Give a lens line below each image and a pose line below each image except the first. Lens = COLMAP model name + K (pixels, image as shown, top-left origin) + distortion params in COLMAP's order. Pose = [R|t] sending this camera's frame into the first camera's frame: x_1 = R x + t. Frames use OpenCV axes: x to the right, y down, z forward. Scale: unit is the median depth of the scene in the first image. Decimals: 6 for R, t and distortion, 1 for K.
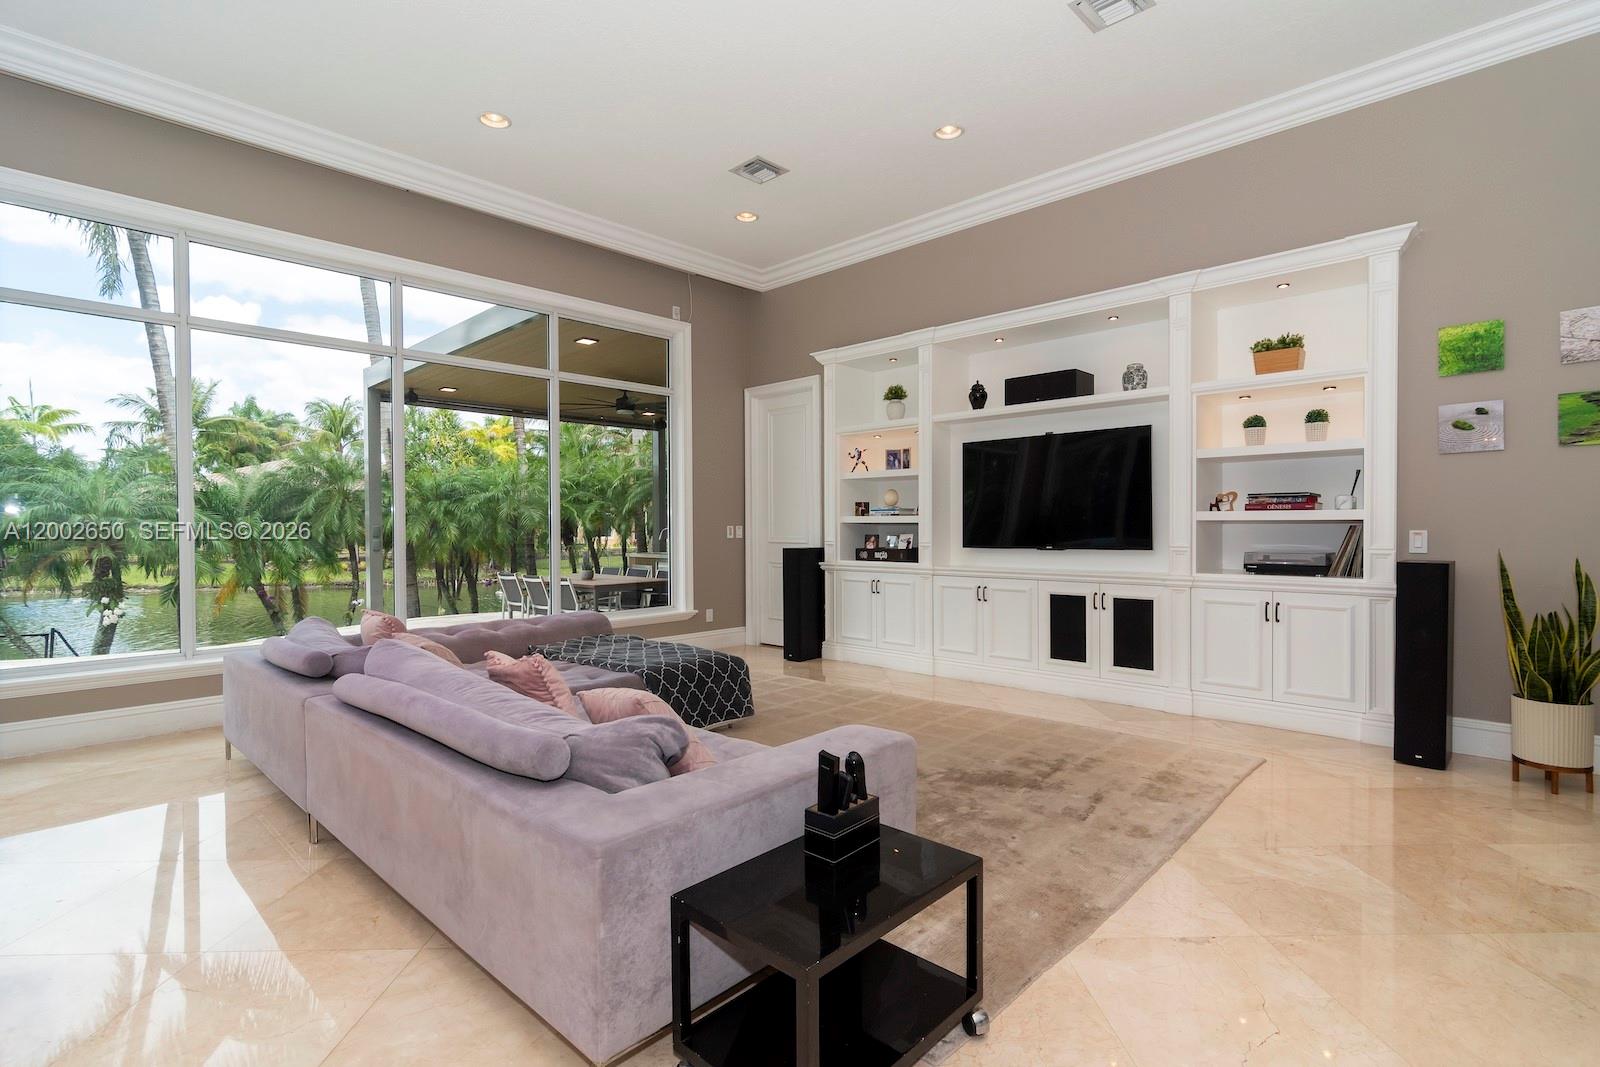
lens RADIAL K [[772.0, 0, 802.1], [0, 772.0, 535.6], [0, 0, 1]] dist [-0.005240, 0.001565]
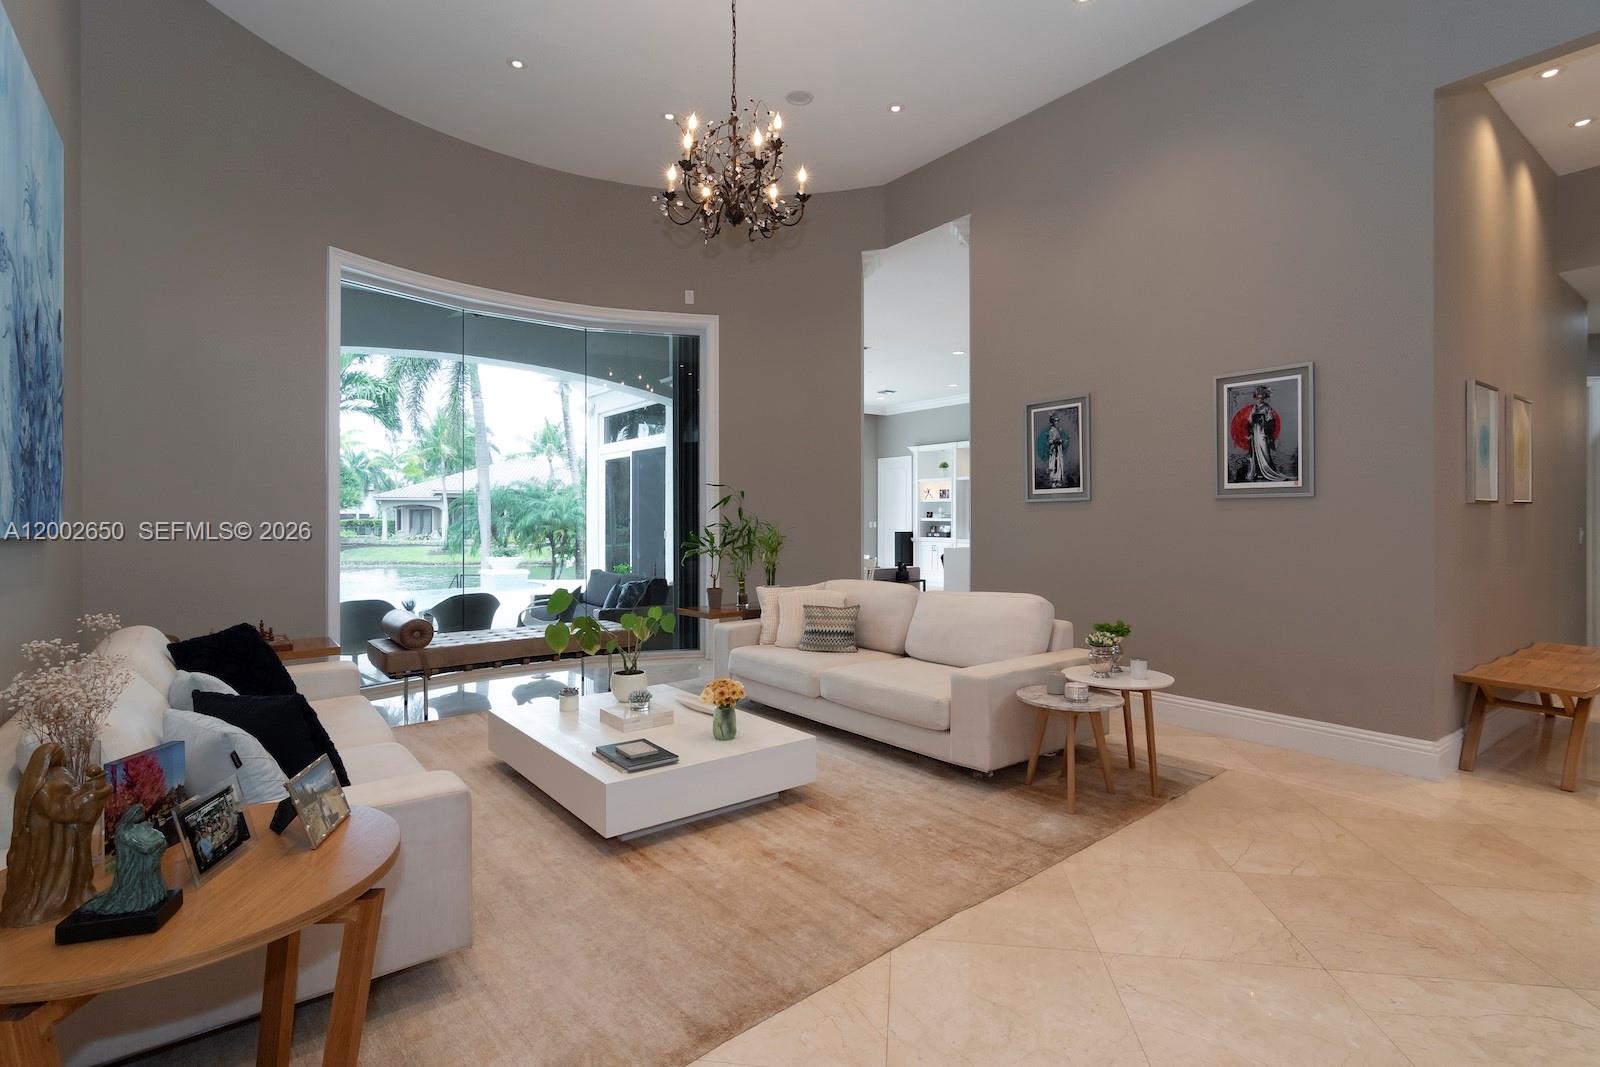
lens RADIAL K [[772.0, 0, 802.1], [0, 772.0, 525.3], [0, 0, 1]] dist [-0.005240, 0.001565]
pose [[0.987157, 0.007664, -0.159568, 0.070828], [-0.008227, 0.999962, -0.002868, 0.006153], [0.159540, 0.004144, 0.987183, -1.333431]]
